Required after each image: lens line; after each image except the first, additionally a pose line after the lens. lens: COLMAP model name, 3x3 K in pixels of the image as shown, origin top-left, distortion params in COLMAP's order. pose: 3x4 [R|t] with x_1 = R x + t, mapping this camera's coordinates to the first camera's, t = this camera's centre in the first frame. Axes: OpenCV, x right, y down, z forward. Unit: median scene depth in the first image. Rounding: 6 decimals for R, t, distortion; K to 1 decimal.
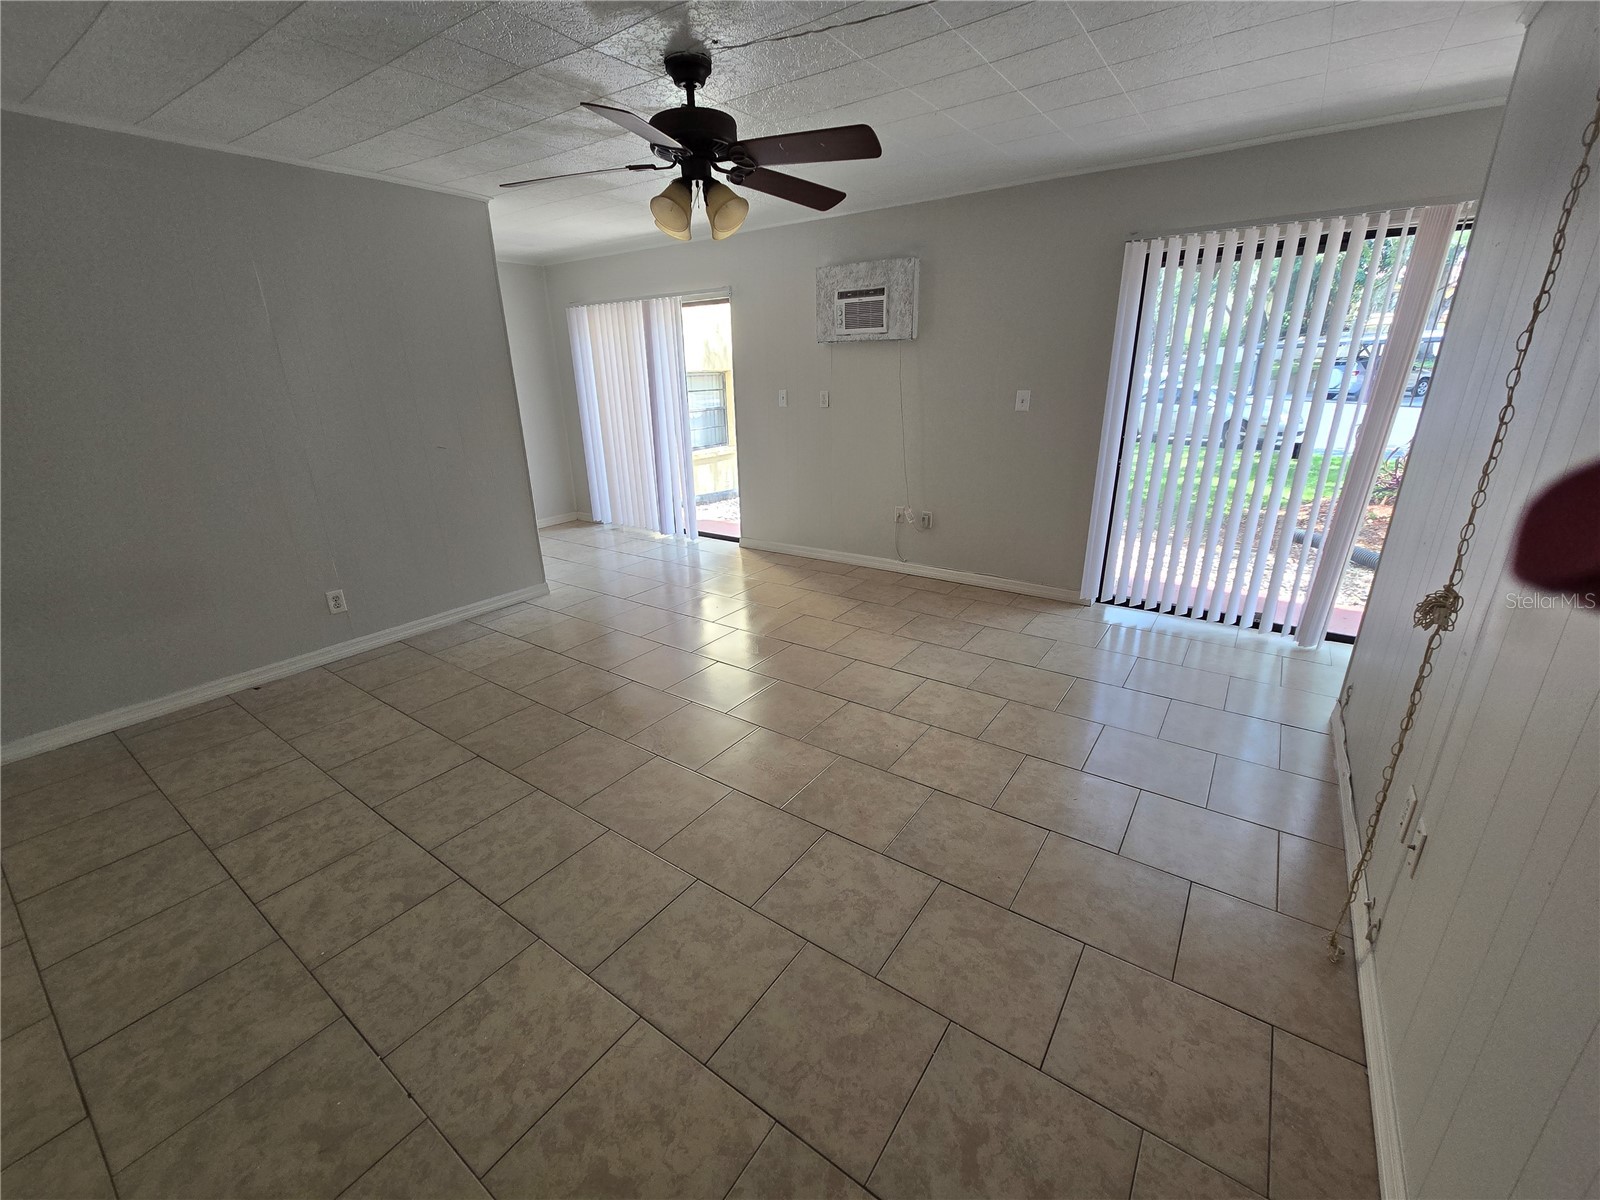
lens RADIAL K [[652.8, 0, 800.1], [0, 652.8, 598.4], [0, 0, 1]] dist [-0.000688, 0.001501]
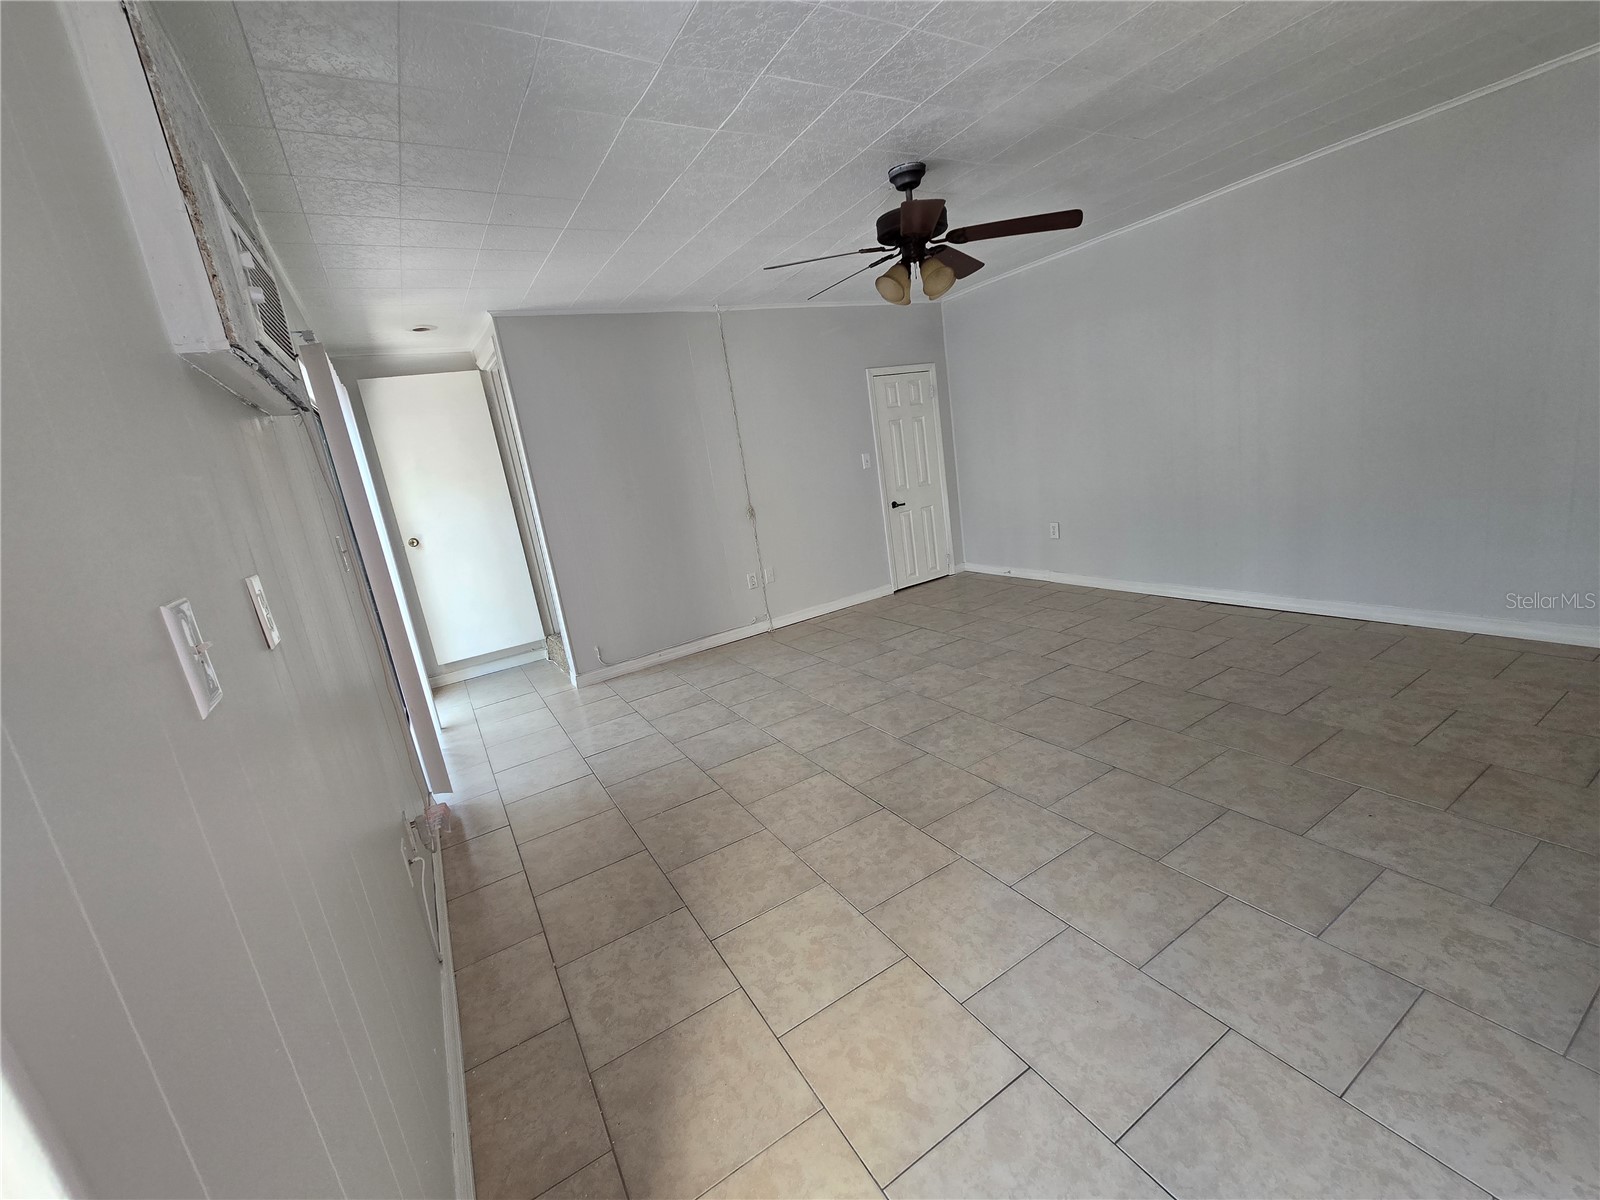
lens RADIAL K [[652.8, 0, 796.9], [0, 652.8, 598.9], [0, 0, 1]] dist [-0.000688, 0.001501]
pose [[-0.900305, 0.057505, 0.431445, -0.335902], [0.288984, 0.820209, 0.493706, -0.577223], [-0.325484, 0.569166, -0.755056, 1.755254]]
